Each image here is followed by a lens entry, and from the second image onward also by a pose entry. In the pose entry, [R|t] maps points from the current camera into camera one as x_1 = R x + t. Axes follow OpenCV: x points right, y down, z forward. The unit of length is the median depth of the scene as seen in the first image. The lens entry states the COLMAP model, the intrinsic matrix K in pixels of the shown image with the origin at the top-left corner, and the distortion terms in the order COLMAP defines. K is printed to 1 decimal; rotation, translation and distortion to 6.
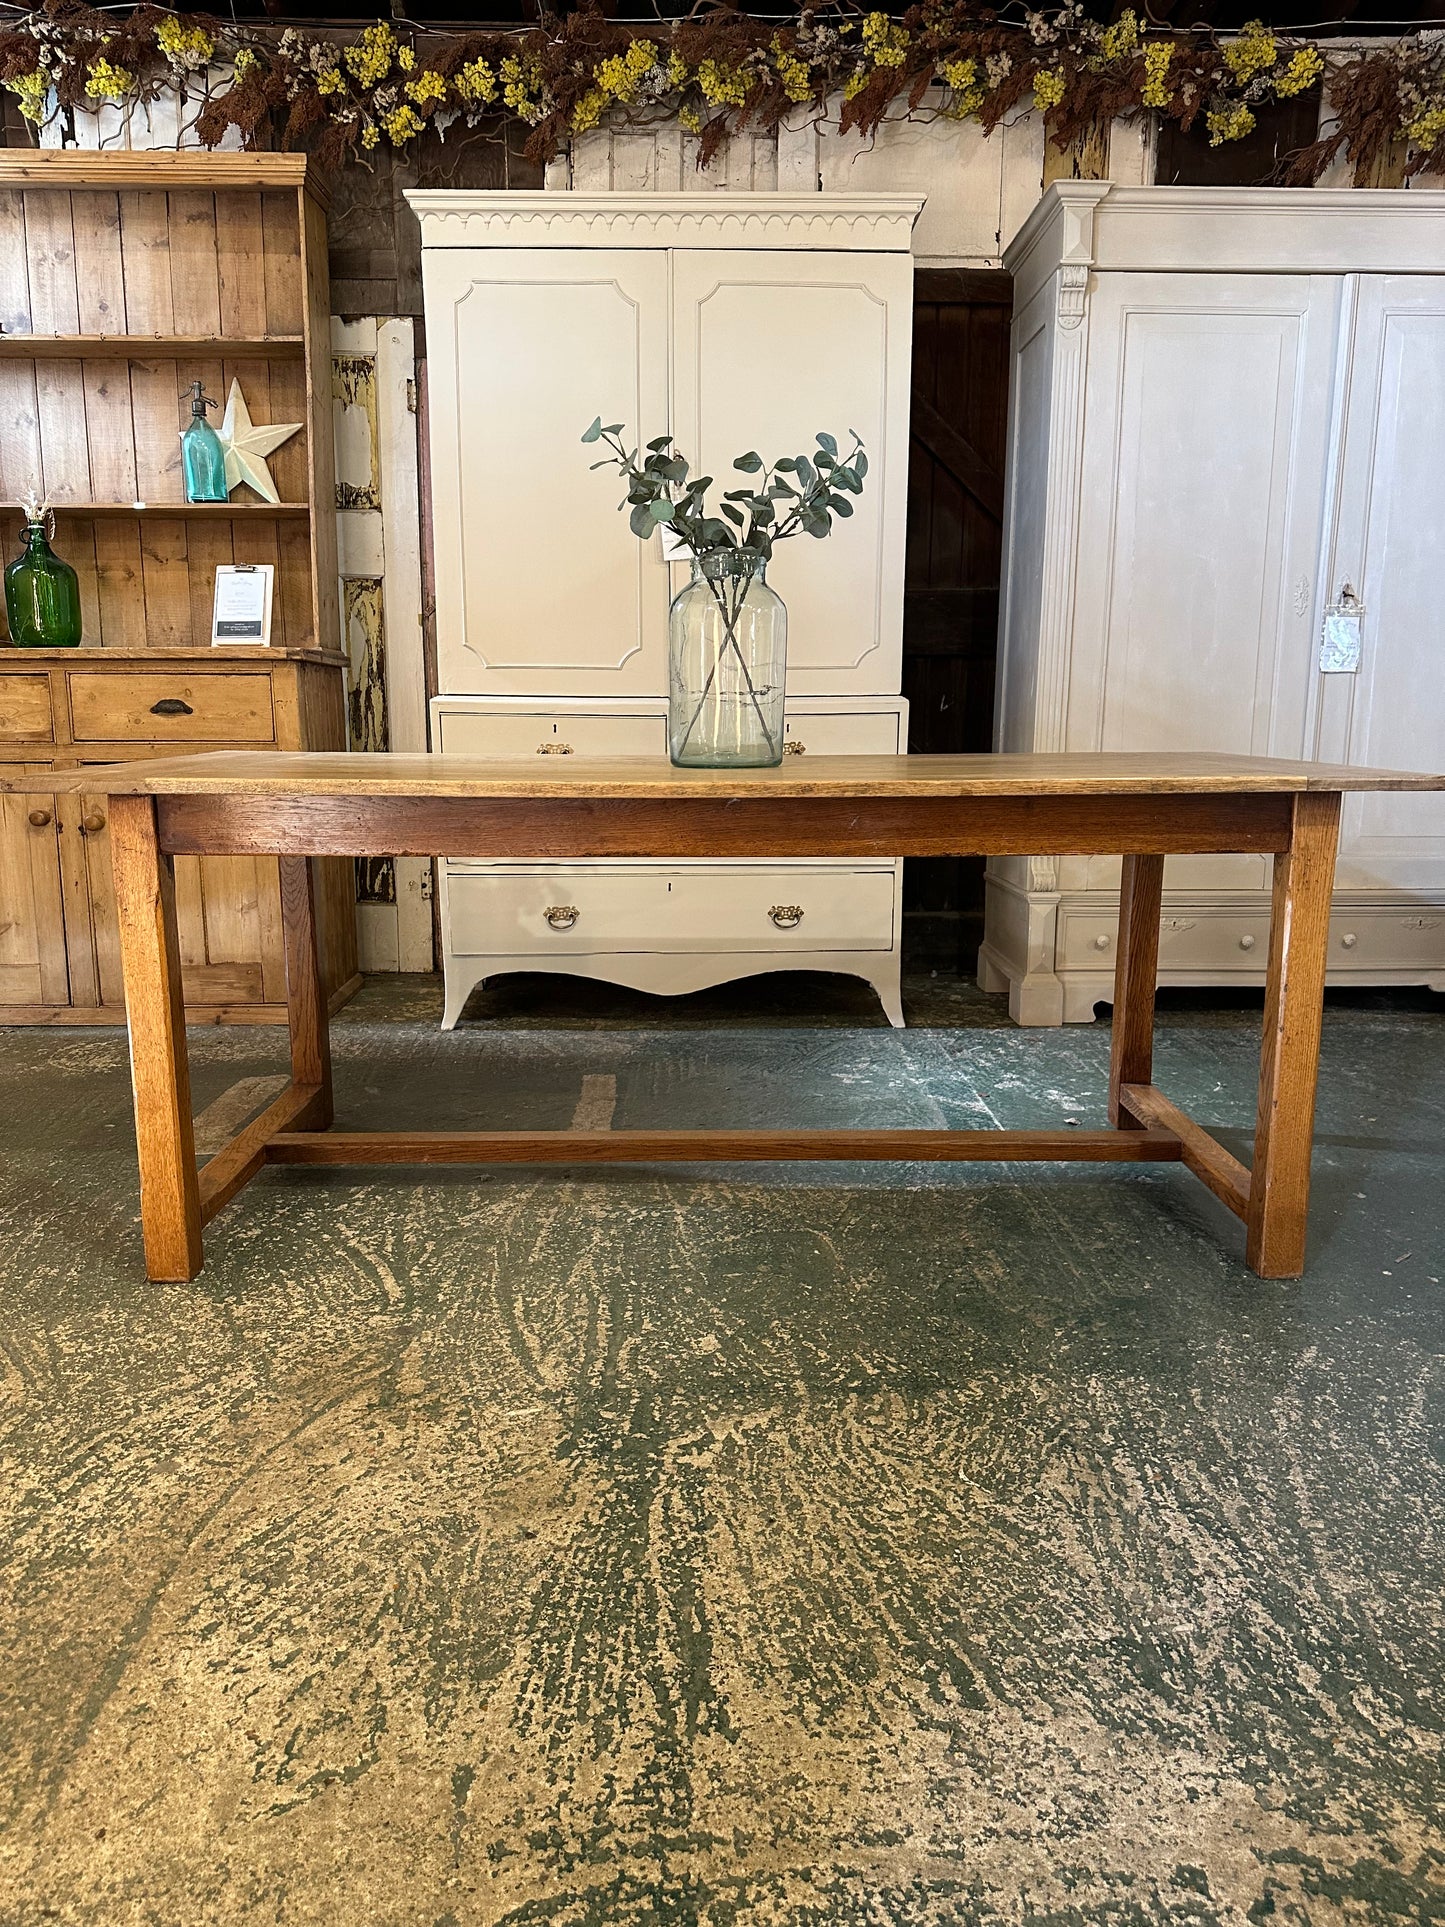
lens RADIAL K [[1369.8, 0, 720.9], [0, 1369.8, 955.0], [0, 0, 1]] dist [0.006130, -0.011306]
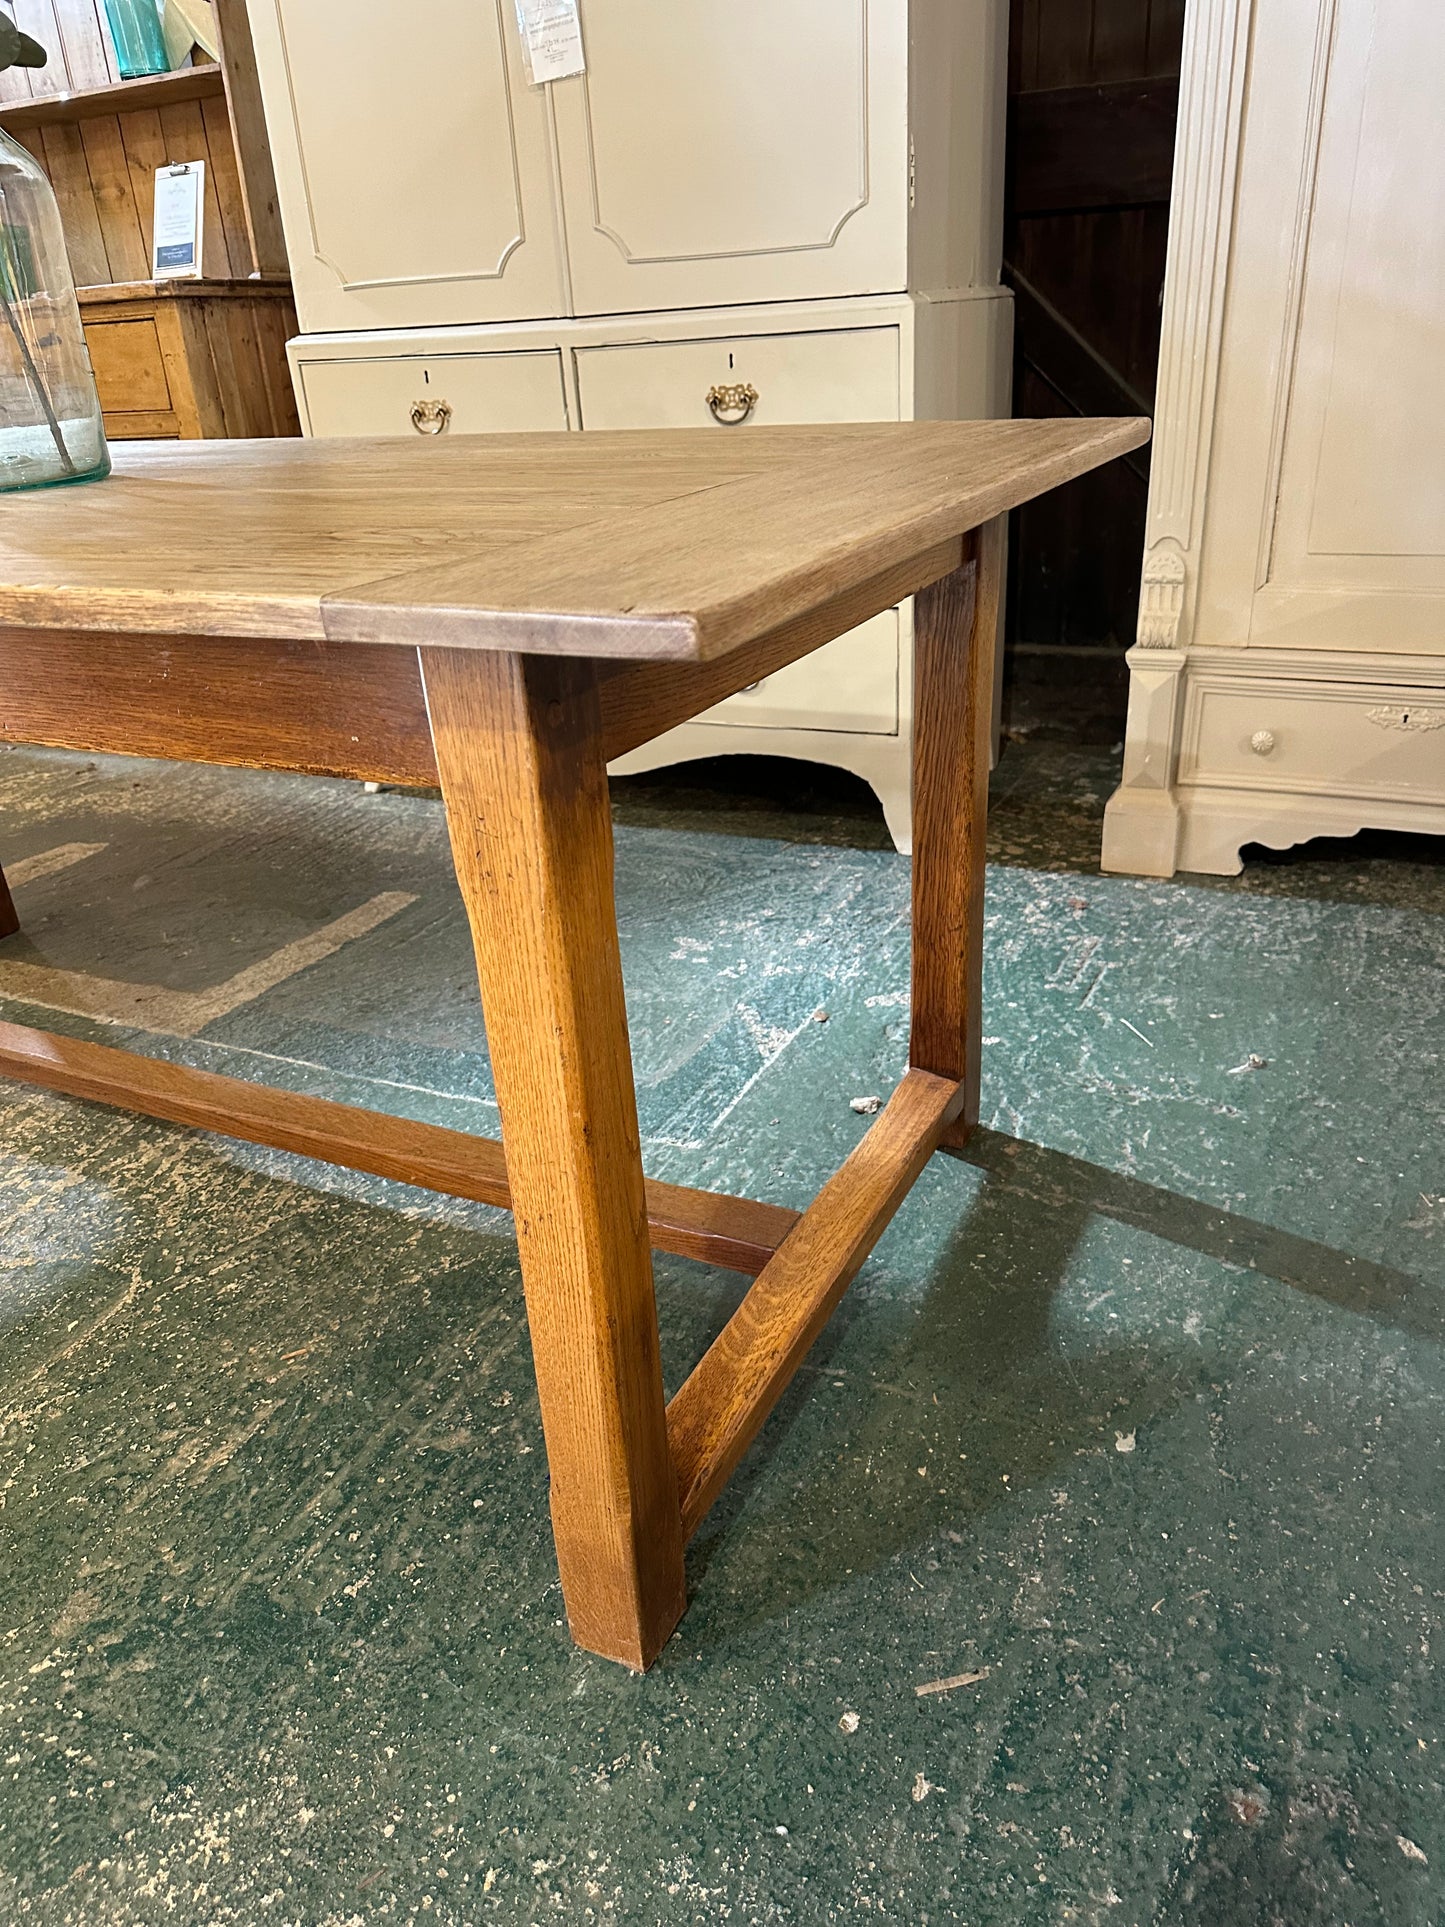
lens RADIAL K [[1364.2, 0, 718.5], [0, 1364.2, 970.6], [0, 0, 1]] dist [0.084375, -0.114230]
pose [[0.884336, 0.150384, -0.441968, 0.781338], [-0.025487, 0.960838, 0.275937, -0.160195], [0.466156, -0.232756, 0.853536, 0.845362]]
